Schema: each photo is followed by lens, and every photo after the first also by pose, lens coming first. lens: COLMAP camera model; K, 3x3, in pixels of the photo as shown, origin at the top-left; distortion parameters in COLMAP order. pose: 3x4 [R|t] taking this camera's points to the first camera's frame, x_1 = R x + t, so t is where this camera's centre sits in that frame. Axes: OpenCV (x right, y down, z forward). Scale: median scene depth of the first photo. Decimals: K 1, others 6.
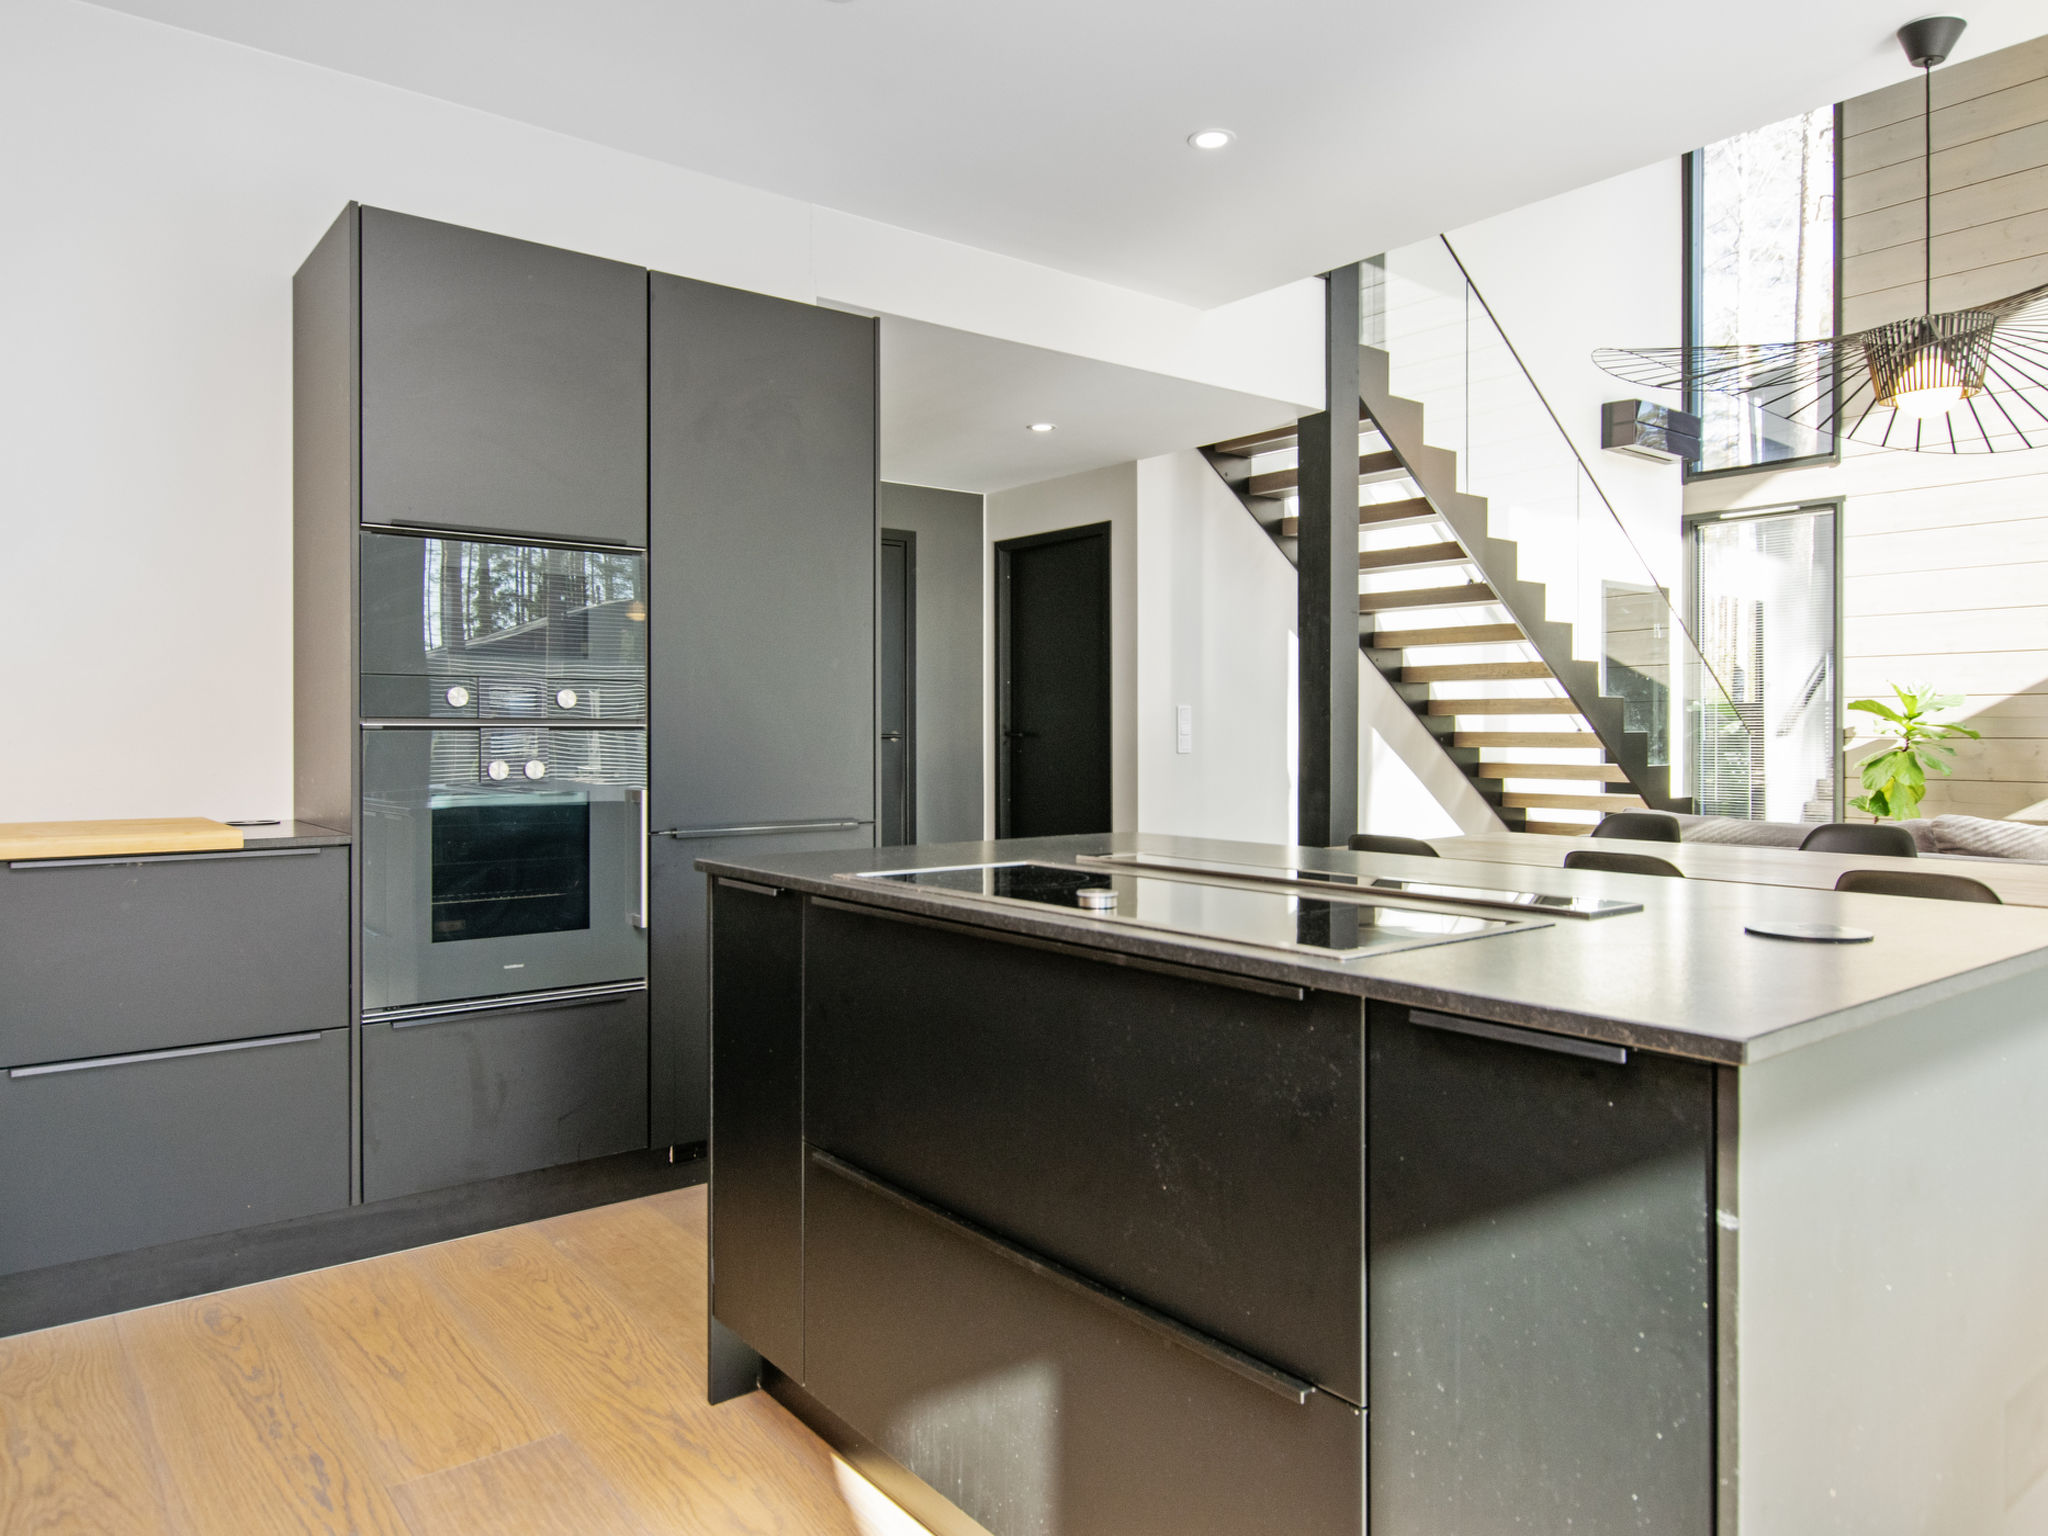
lens RADIAL K [[1358.2, 0, 1024.2], [0, 1358.2, 739.8], [0, 0, 1]] dist [0.001283, -0.004601]
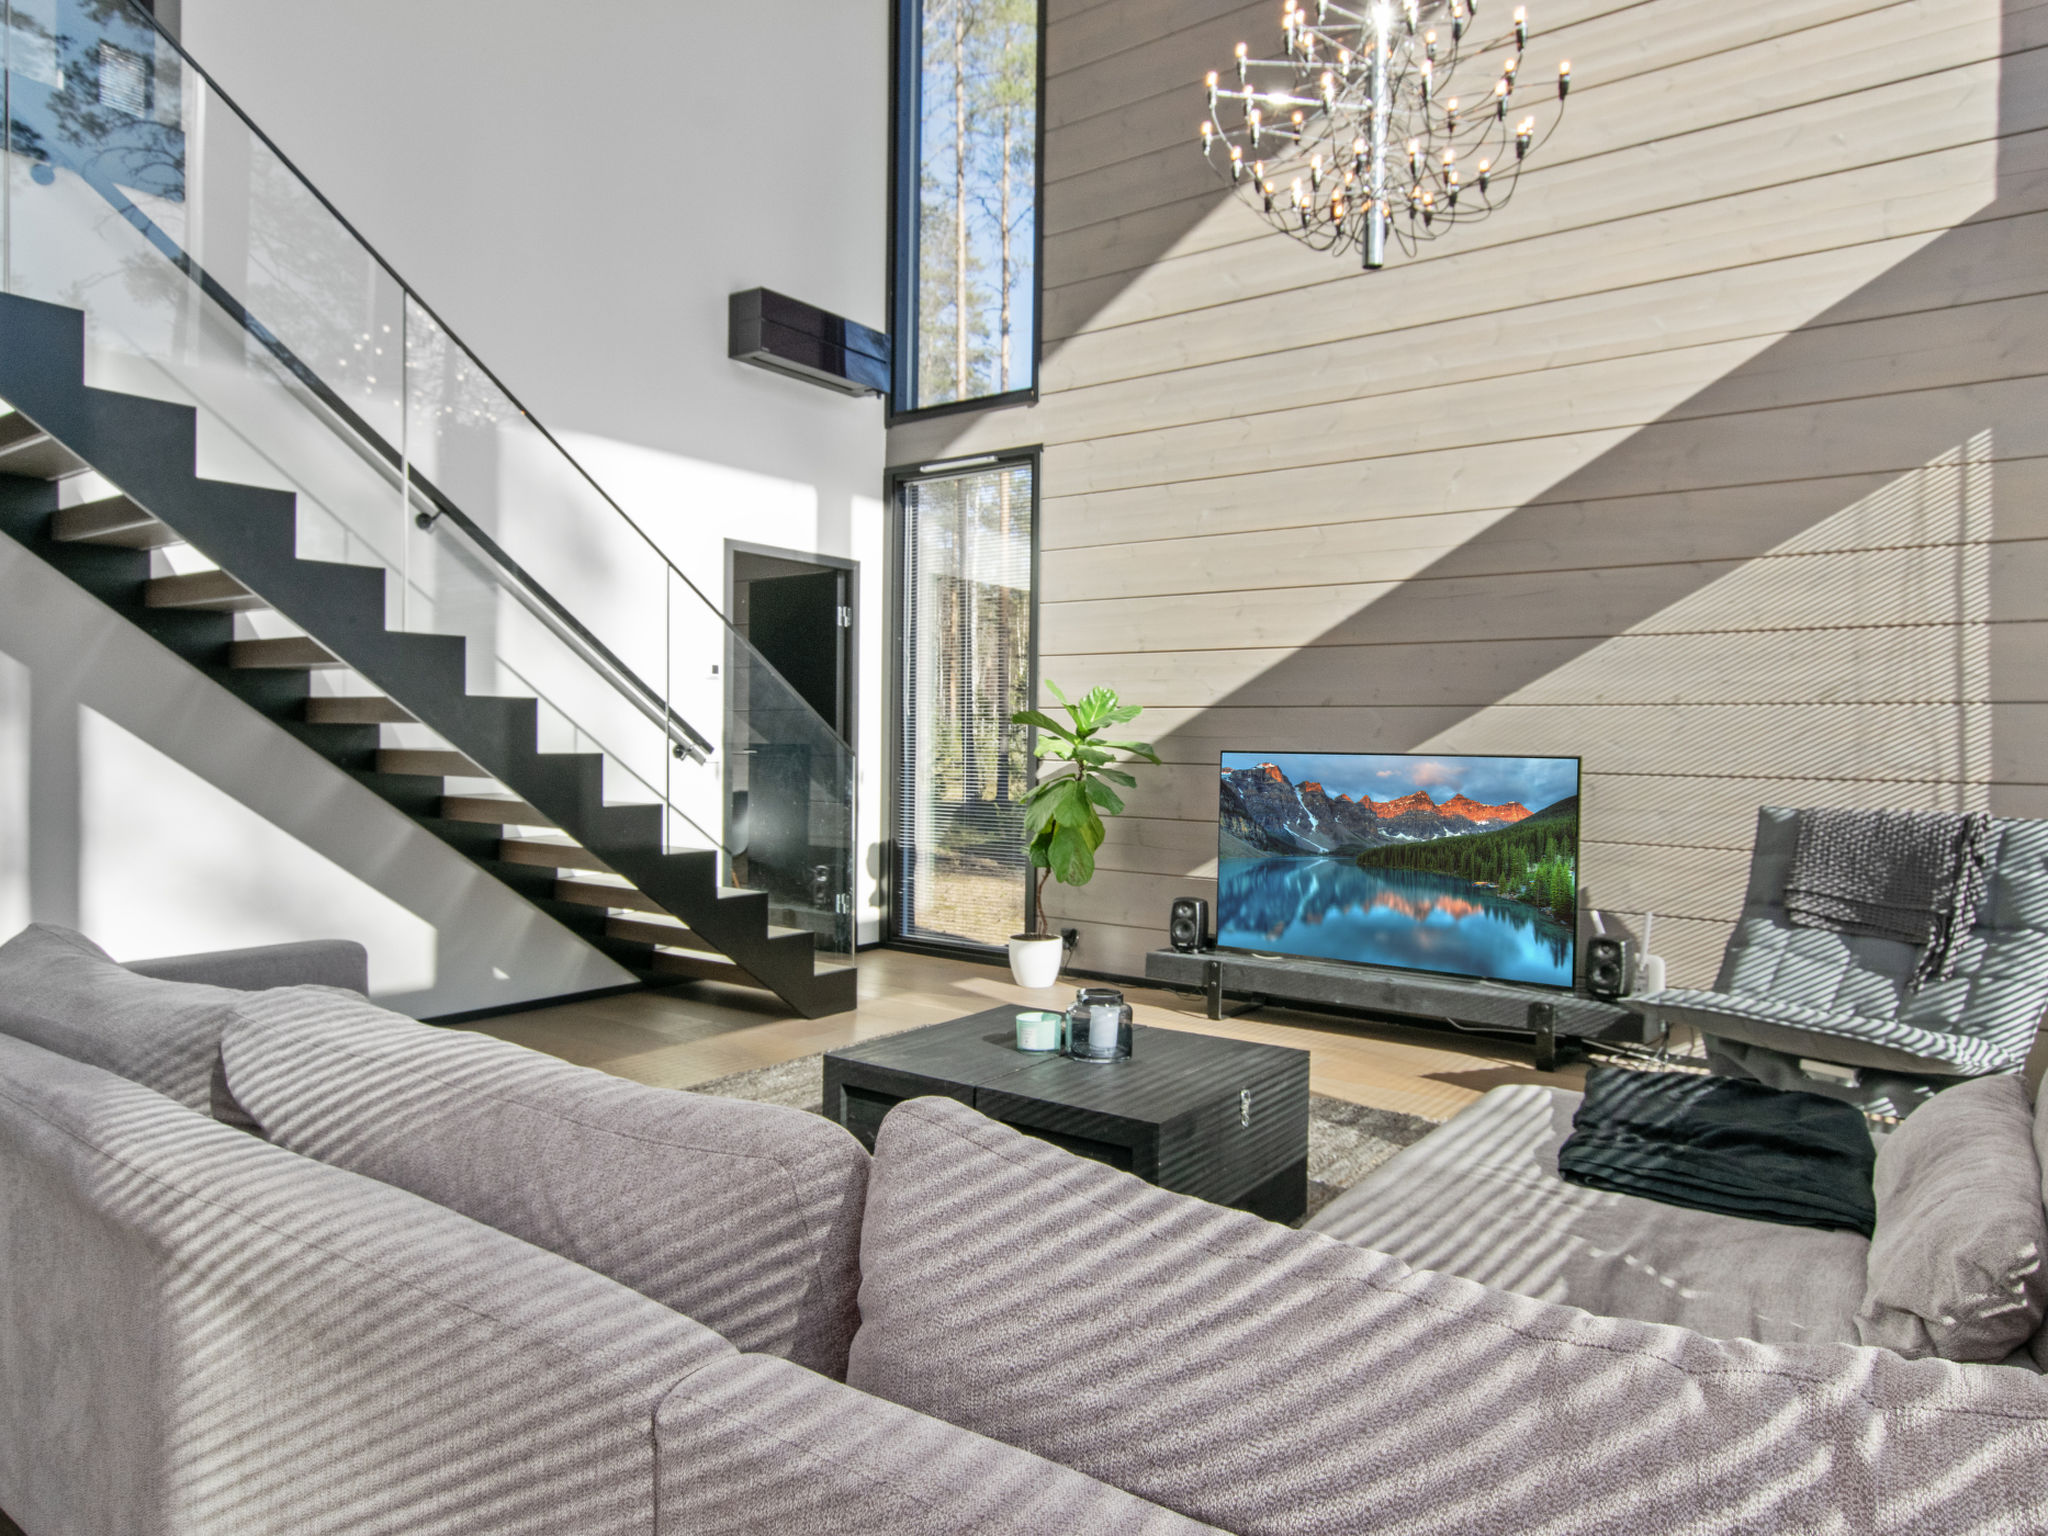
lens RADIAL K [[1297.6, 0, 1024.0], [0, 1297.6, 768.0], [0, 0, 1]] dist [-0.001324, -0.001179]
pose [[0.965393, 0.005922, 0.260731, 0.404000], [-0.010205, 0.999834, 0.015075, -0.008237], [-0.260599, -0.017214, 0.965294, 0.293923]]
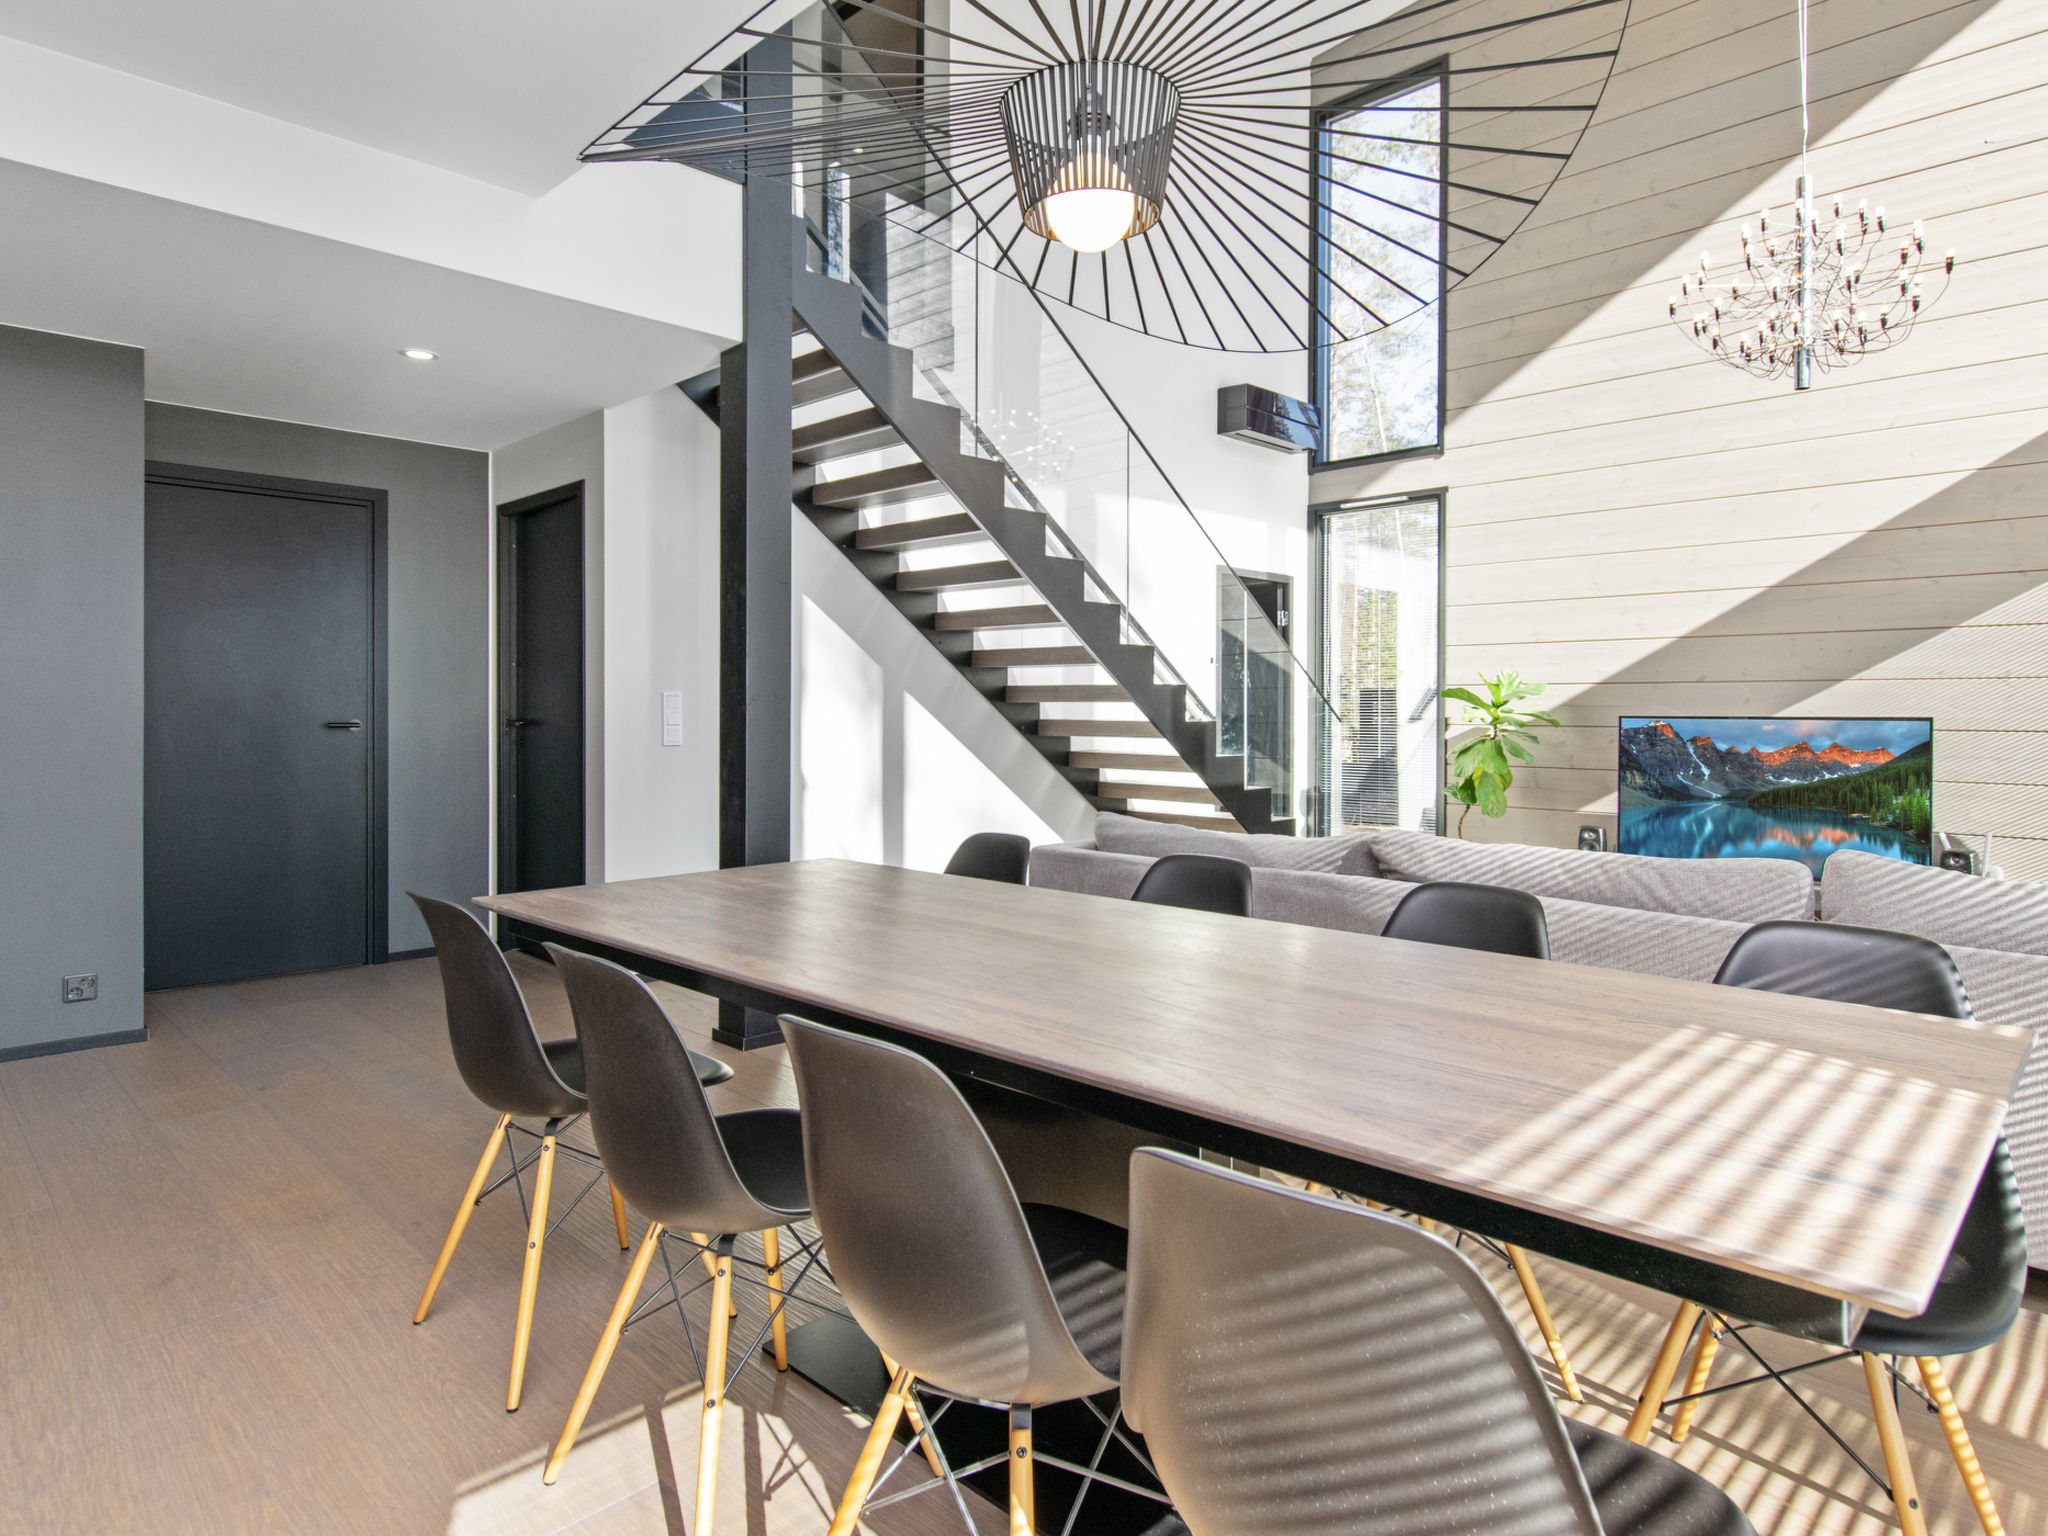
lens RADIAL K [[1197.7, 0, 1038.1], [0, 1197.7, 723.8], [0, 0, 1]] dist [0.003033, 0.001598]
pose [[0.992673, 0.001148, 0.120830, 0.192166], [-0.001665, 0.999990, 0.004183, -0.005666], [-0.120824, -0.004353, 0.992664, 0.147290]]
